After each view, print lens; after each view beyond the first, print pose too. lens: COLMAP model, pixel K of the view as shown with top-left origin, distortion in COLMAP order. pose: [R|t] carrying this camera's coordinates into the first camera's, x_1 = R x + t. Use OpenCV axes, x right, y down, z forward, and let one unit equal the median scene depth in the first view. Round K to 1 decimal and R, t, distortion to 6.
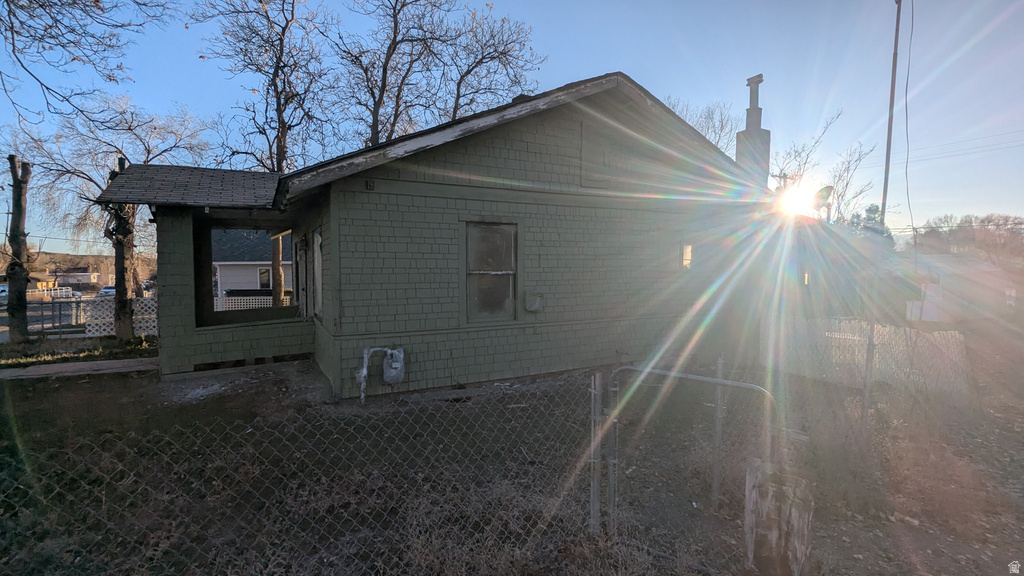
lens RADIAL K [[481.0, 0, 515.7], [0, 481.0, 289.2], [0, 0, 1]] dist [0.001887, -0.001130]
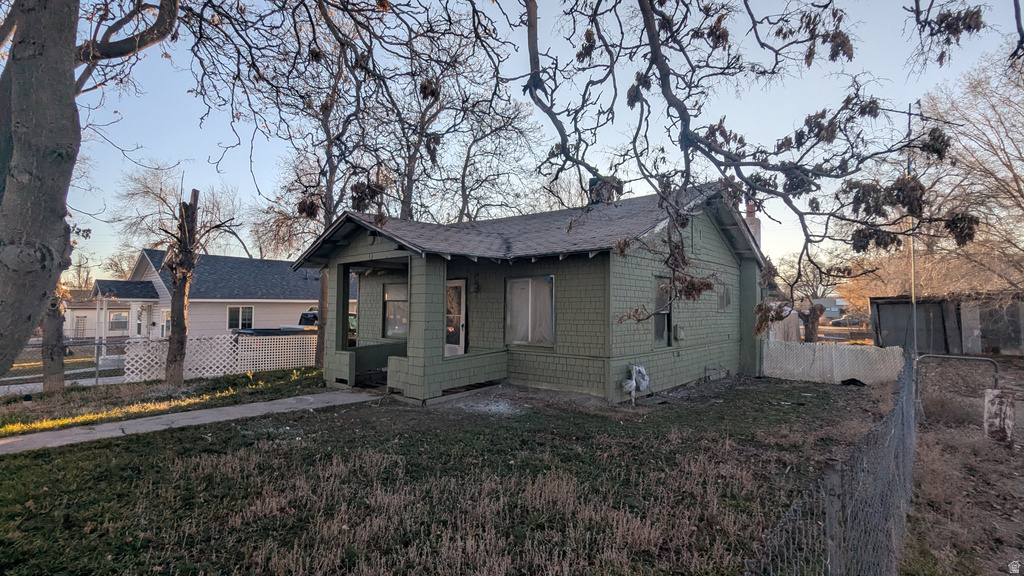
lens RADIAL K [[482.3, 0, 514.8], [0, 482.3, 289.6], [0, 0, 1]] dist [0.002304, -0.000579]
pose [[0.934036, 0.022794, 0.356452, -0.750364], [0.006756, 0.996656, -0.081435, 0.009407], [-0.357116, 0.078471, 0.930758, -0.129807]]
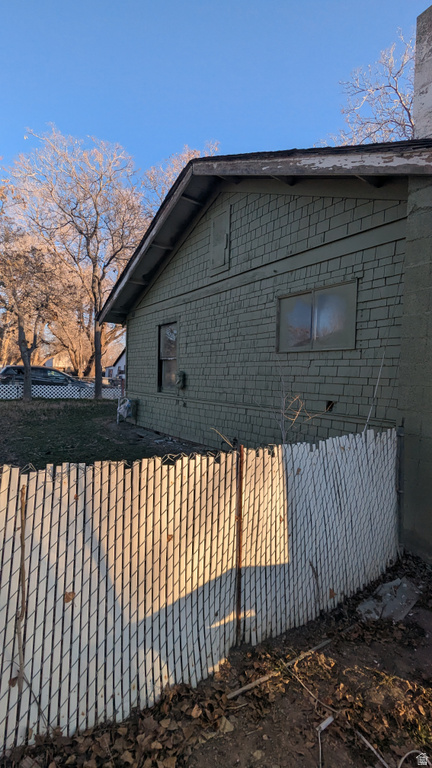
lens RADIAL K [[361.7, 0, 216.4], [0, 361.7, 386.8], [0, 0, 1]] dist [0.002304, -0.000579]
pose [[0.126665, 0.031859, -0.991434, 0.806870], [-0.074911, 0.996937, 0.022465, 0.011495], [0.989113, 0.071424, 0.128663, 0.782570]]
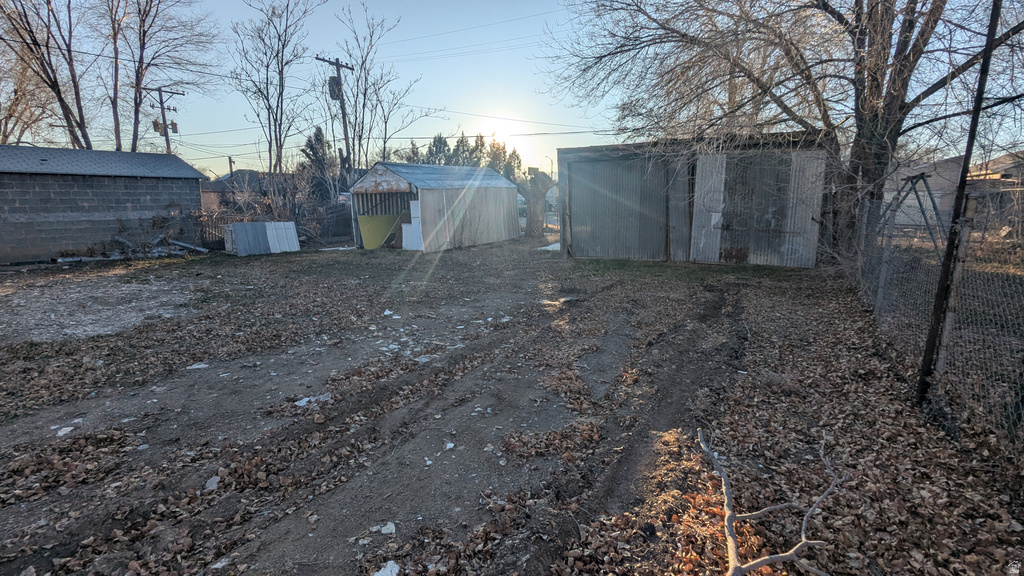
lens RADIAL K [[482.3, 0, 514.8], [0, 482.3, 289.6], [0, 0, 1]] dist [0.002304, -0.000579]
pose [[0.849363, -0.088004, 0.520420, 1.318859], [0.010883, 0.988712, 0.149432, 0.033036], [-0.527696, -0.121259, 0.840734, 0.587810]]
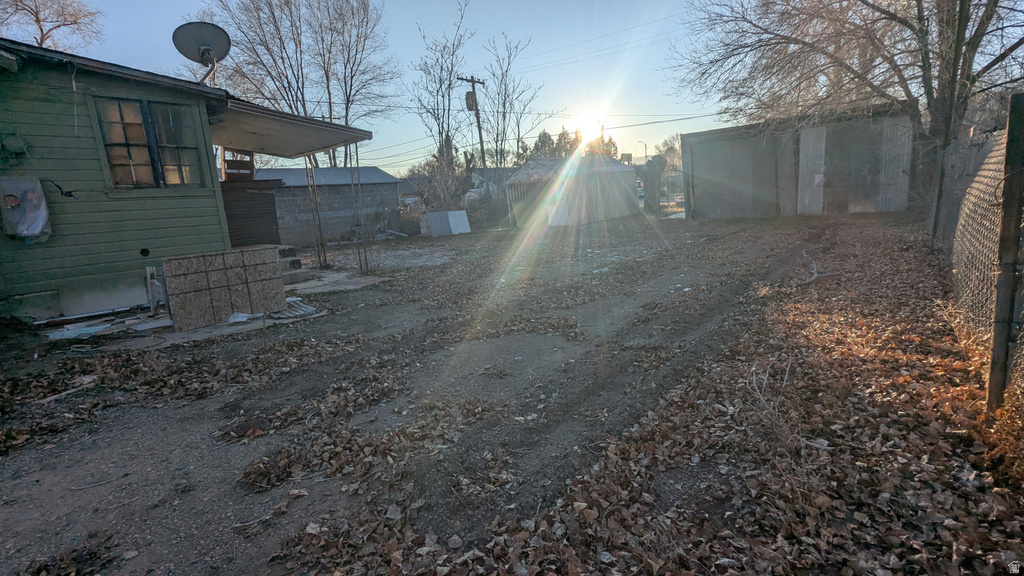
lens RADIAL K [[481.0, 0, 515.7], [0, 481.0, 289.2], [0, 0, 1]] dist [0.001887, -0.001130]
pose [[0.925612, -0.129870, 0.355495, 0.918167], [0.077990, 0.984574, 0.156624, 0.074705], [-0.370352, -0.117248, 0.921462, 0.270756]]
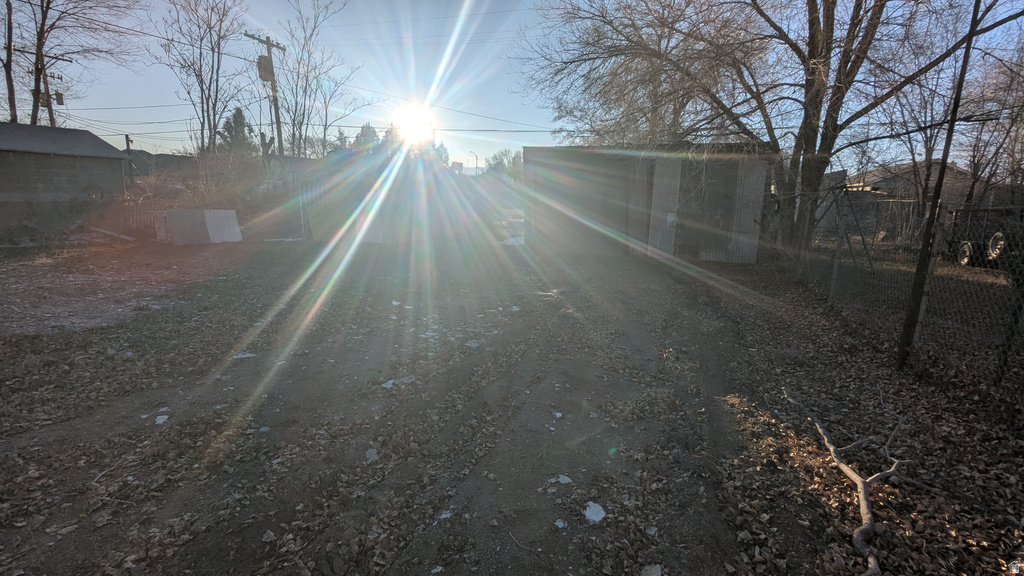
lens RADIAL K [[482.3, 0, 514.8], [0, 482.3, 289.6], [0, 0, 1]] dist [0.002304, -0.000579]
pose [[0.748435, -0.091916, 0.656808, 1.174416], [-0.016959, 0.987373, 0.157501, 0.035389], [-0.662991, -0.129018, 0.737426, 0.642005]]
